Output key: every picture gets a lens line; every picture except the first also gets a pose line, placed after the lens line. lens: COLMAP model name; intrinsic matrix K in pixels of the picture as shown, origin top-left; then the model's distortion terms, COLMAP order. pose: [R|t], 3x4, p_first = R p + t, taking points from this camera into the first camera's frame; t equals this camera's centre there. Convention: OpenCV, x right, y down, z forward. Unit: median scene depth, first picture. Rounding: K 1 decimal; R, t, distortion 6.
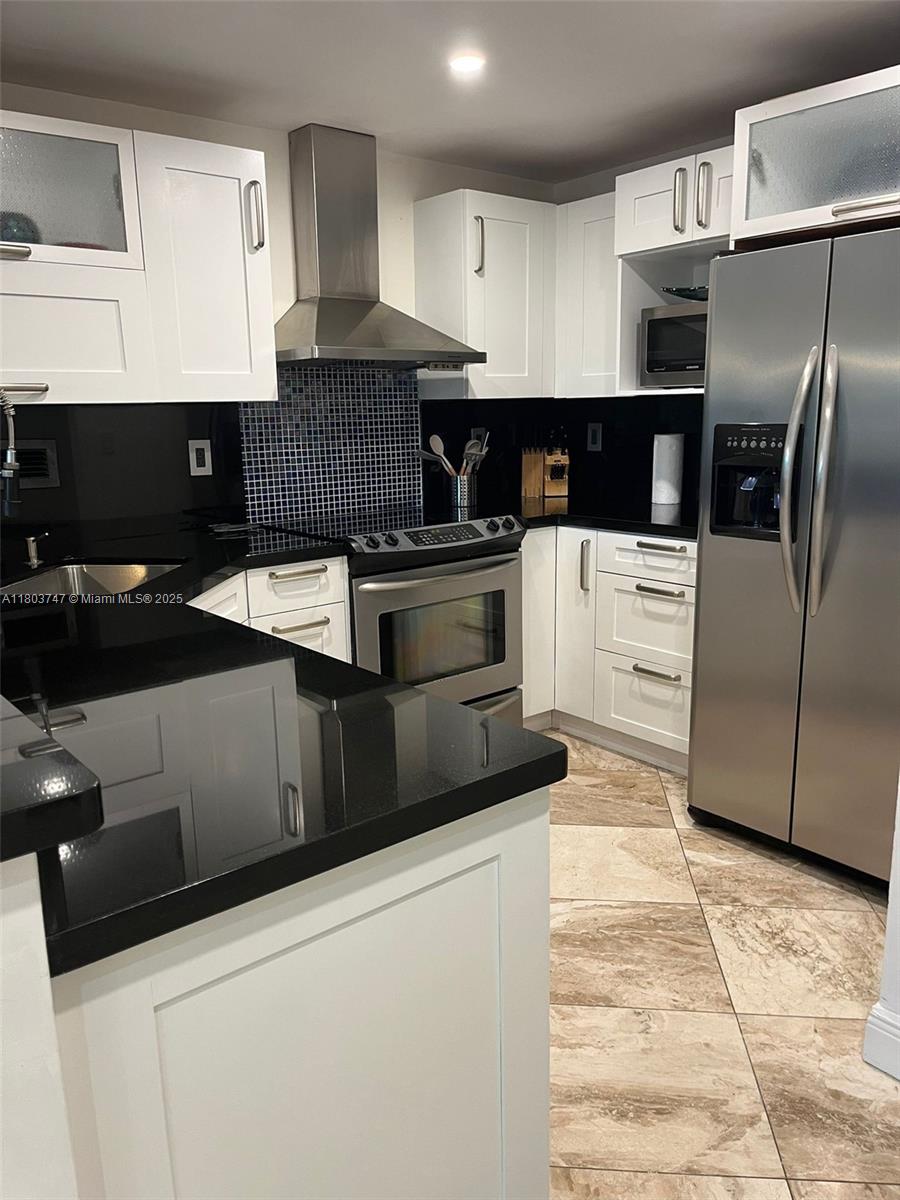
lens RADIAL K [[909.6, 0, 454.6], [0, 909.6, 603.2], [0, 0, 1]] dist [0.082625, -0.111315]
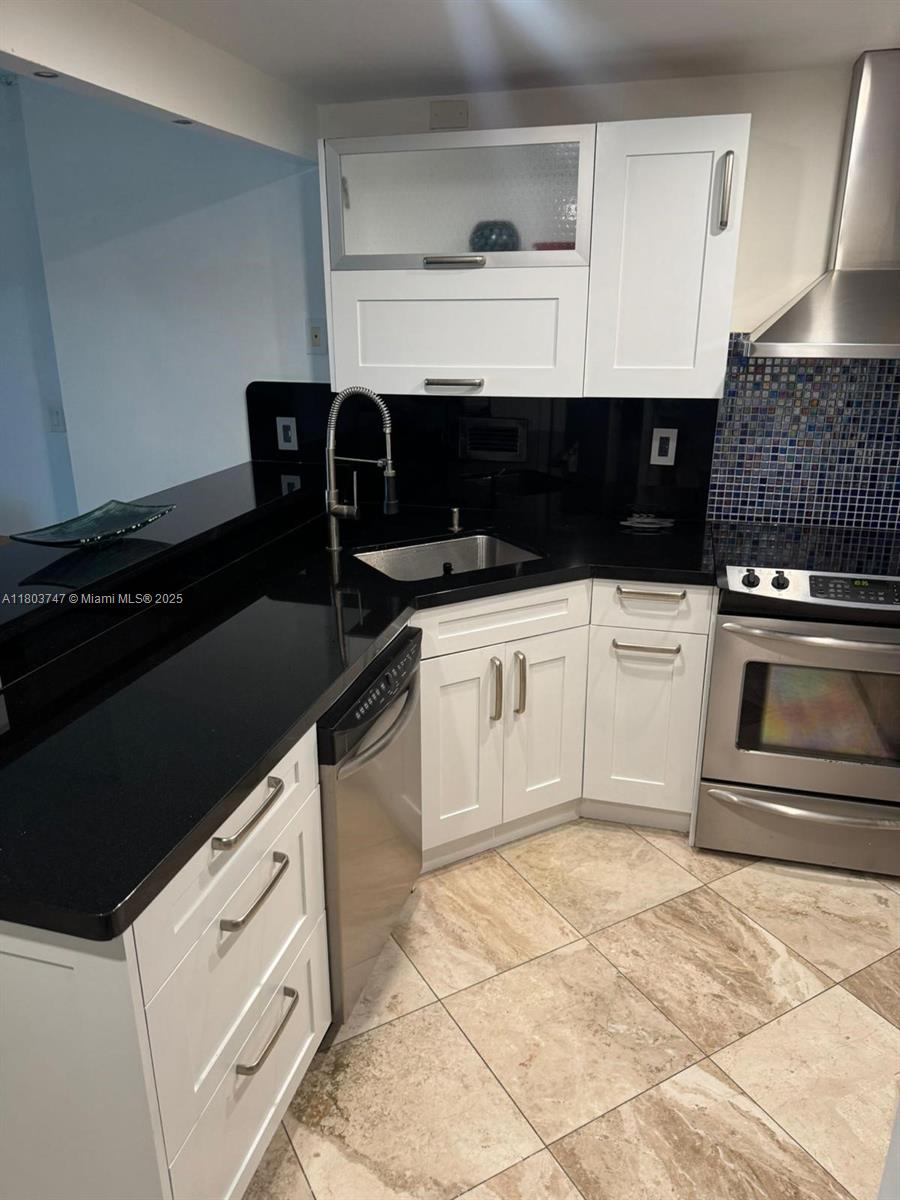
lens RADIAL K [[853.4, 0, 450.0], [0, 853.4, 600.0], [0, 0, 1]] dist [0.022932, -0.023801]
pose [[0.569545, 0.279210, -0.773085, 0.344799], [-0.180088, 0.960074, 0.214070, -0.155846], [0.801989, 0.017301, 0.597088, 0.273106]]
